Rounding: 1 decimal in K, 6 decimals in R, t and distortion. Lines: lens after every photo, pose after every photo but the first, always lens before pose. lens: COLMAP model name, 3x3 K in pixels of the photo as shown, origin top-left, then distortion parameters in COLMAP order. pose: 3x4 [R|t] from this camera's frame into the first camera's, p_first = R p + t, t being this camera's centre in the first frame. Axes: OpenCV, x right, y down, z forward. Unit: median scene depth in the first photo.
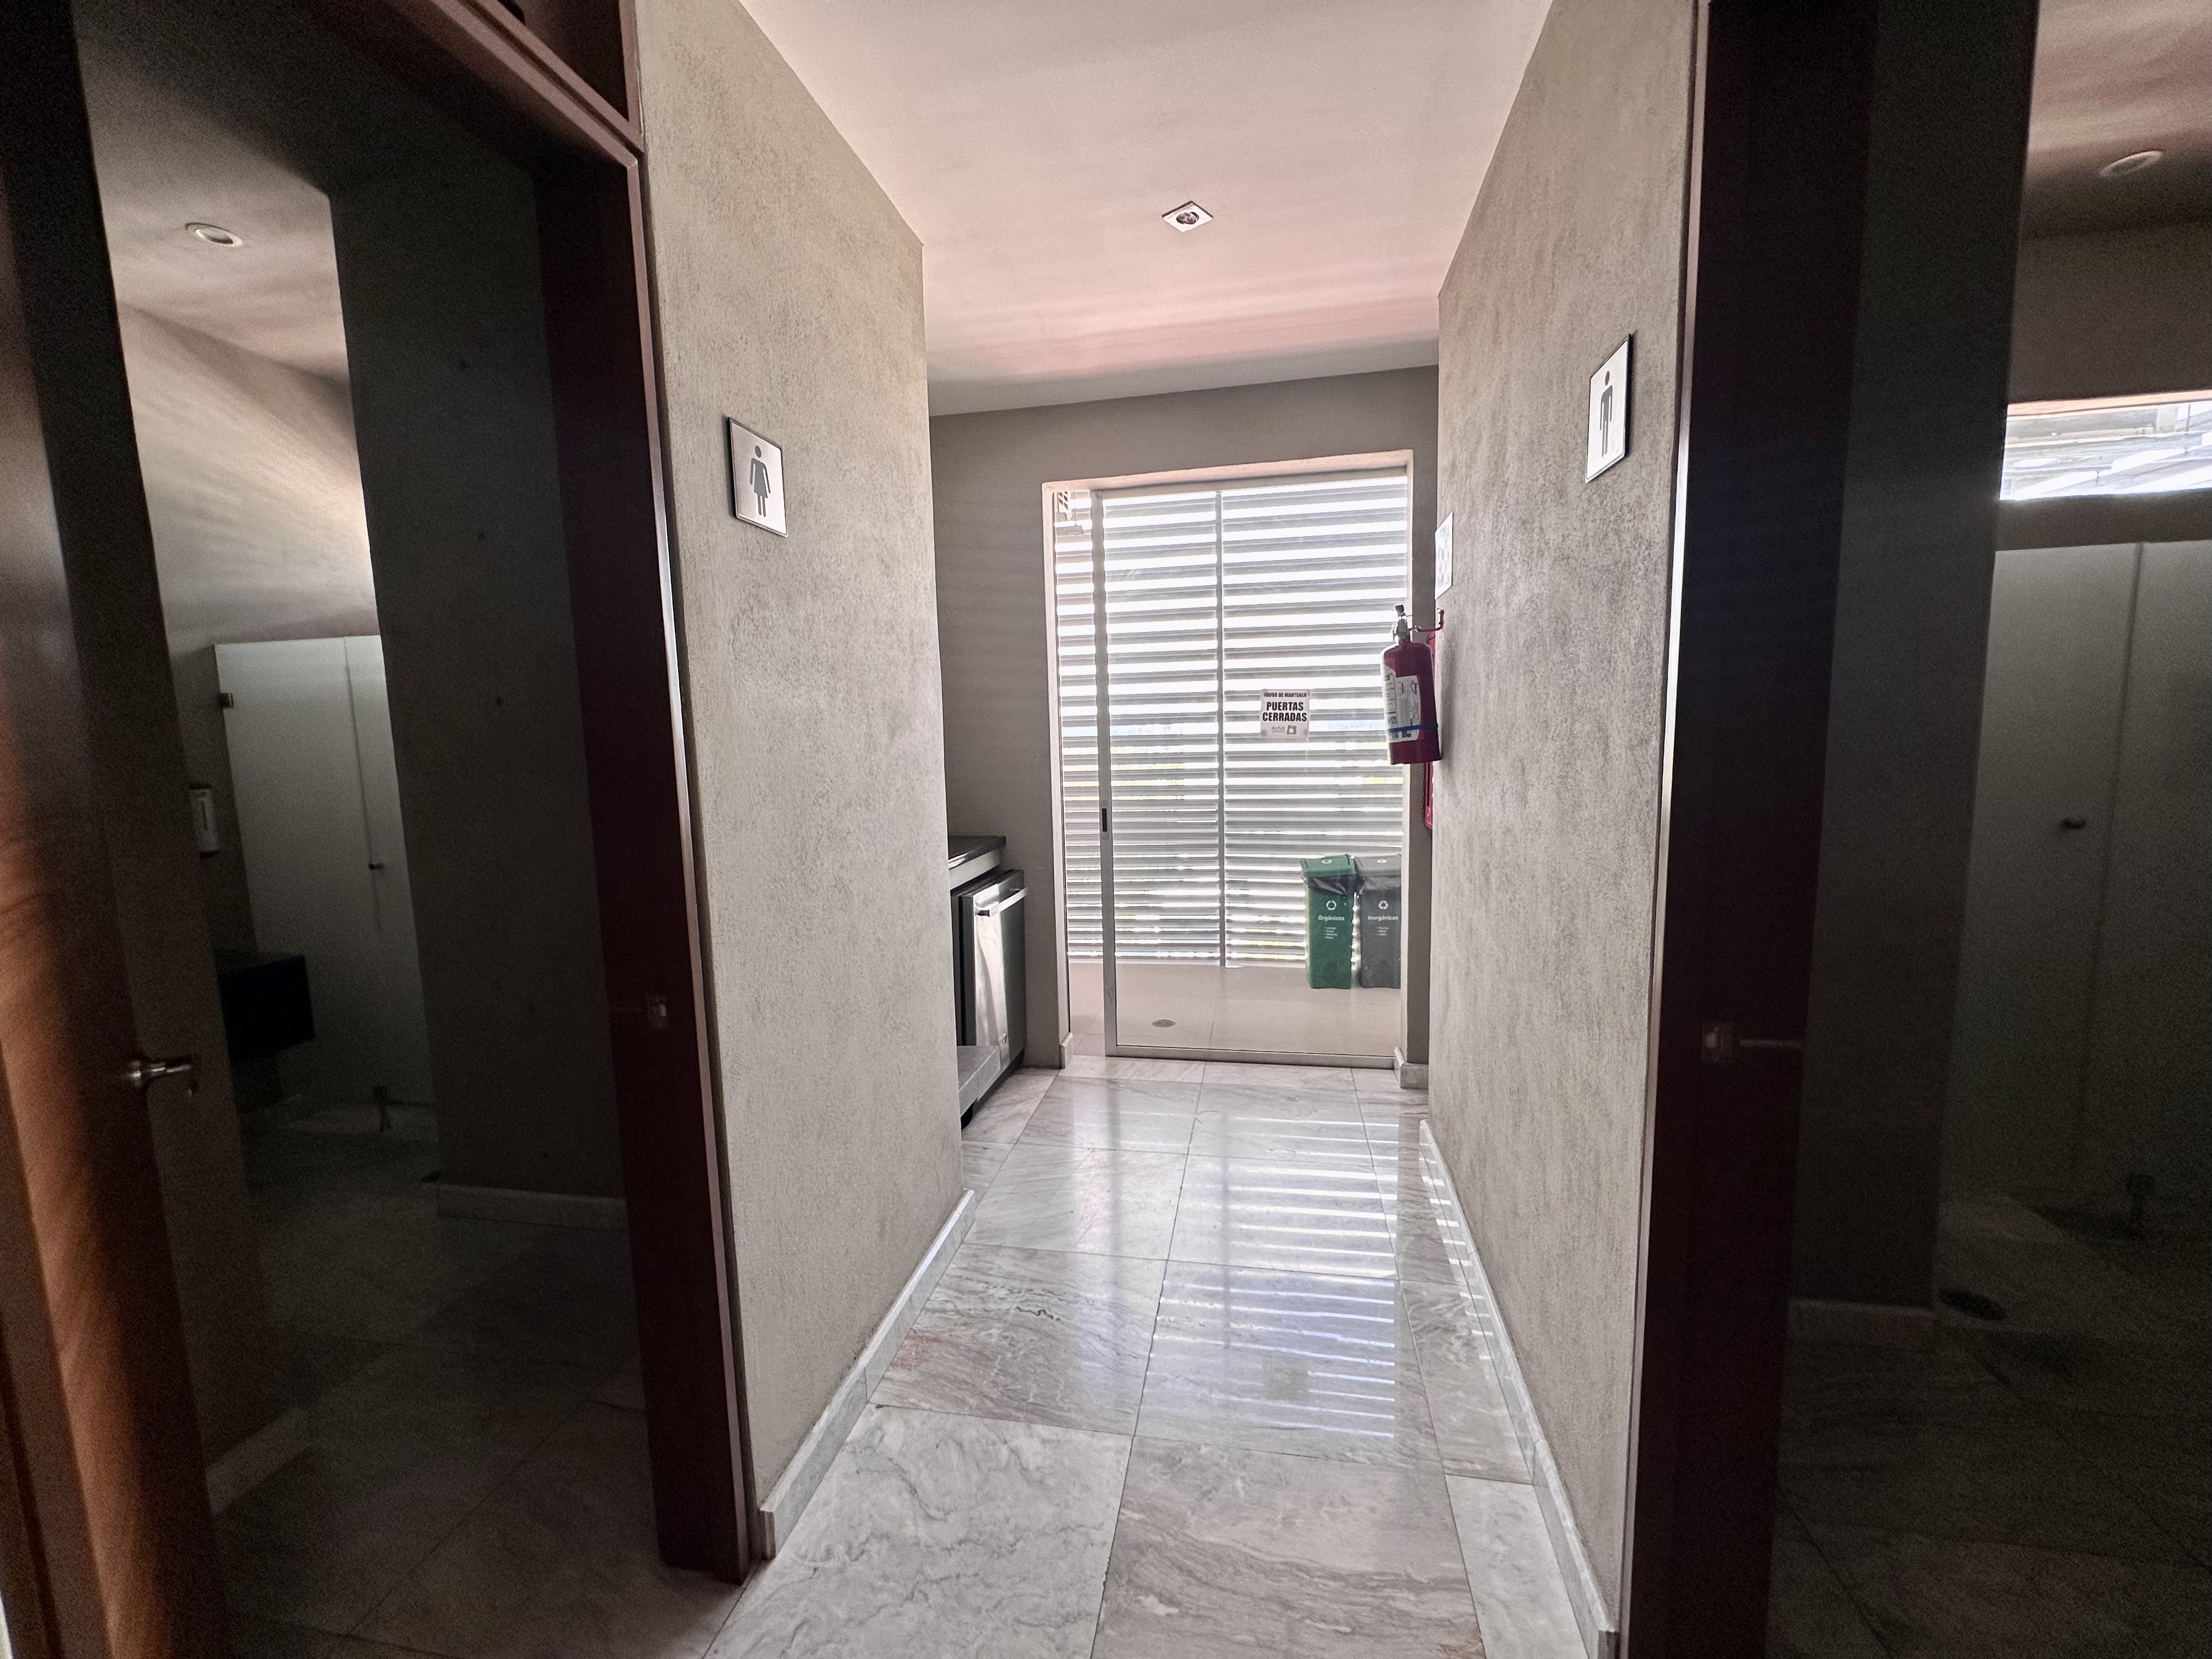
lens RADIAL K [[888.5, 0, 1101.4], [0, 888.5, 843.8], [0, 0, 1]] dist [-0.005450, 0.000463]
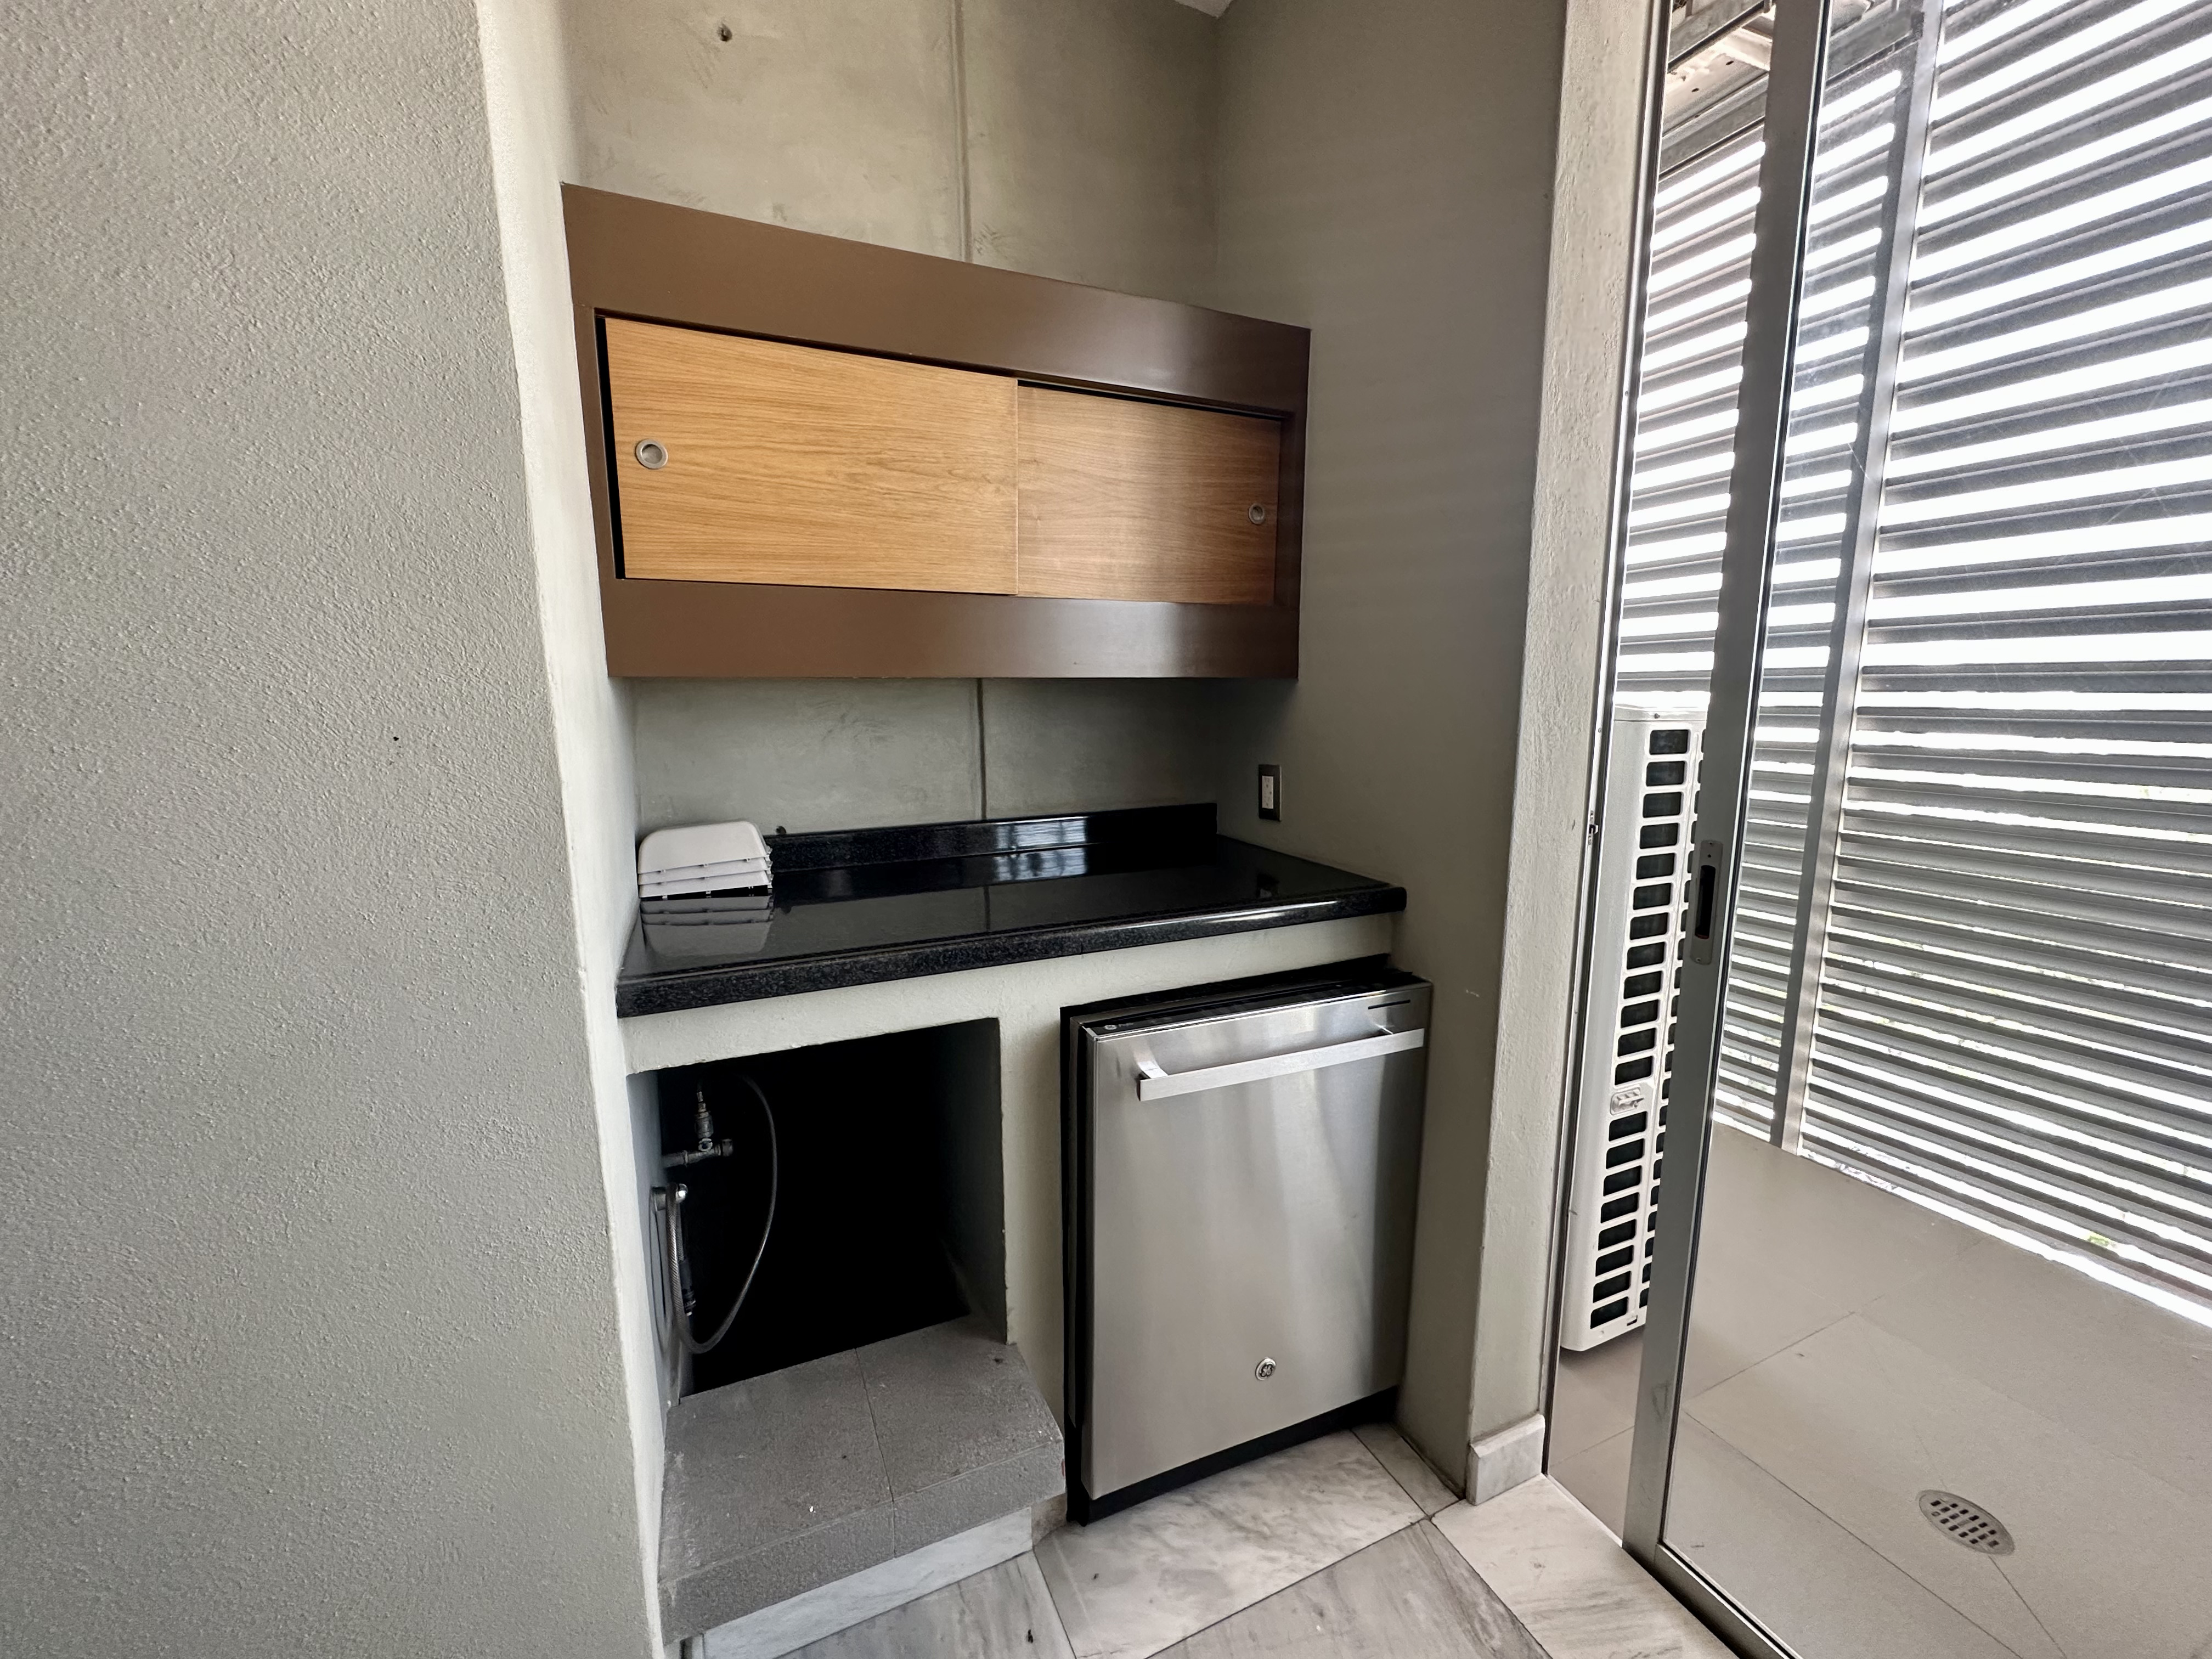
lens RADIAL K [[888.5, 0, 1097.3], [0, 888.5, 820.1], [0, 0, 1]] dist [-0.005450, 0.000463]
pose [[0.562139, 0.133725, -0.816160, 0.136810], [-0.101844, 0.990523, 0.092148, -0.060182], [0.820748, 0.031321, 0.570431, 0.614676]]
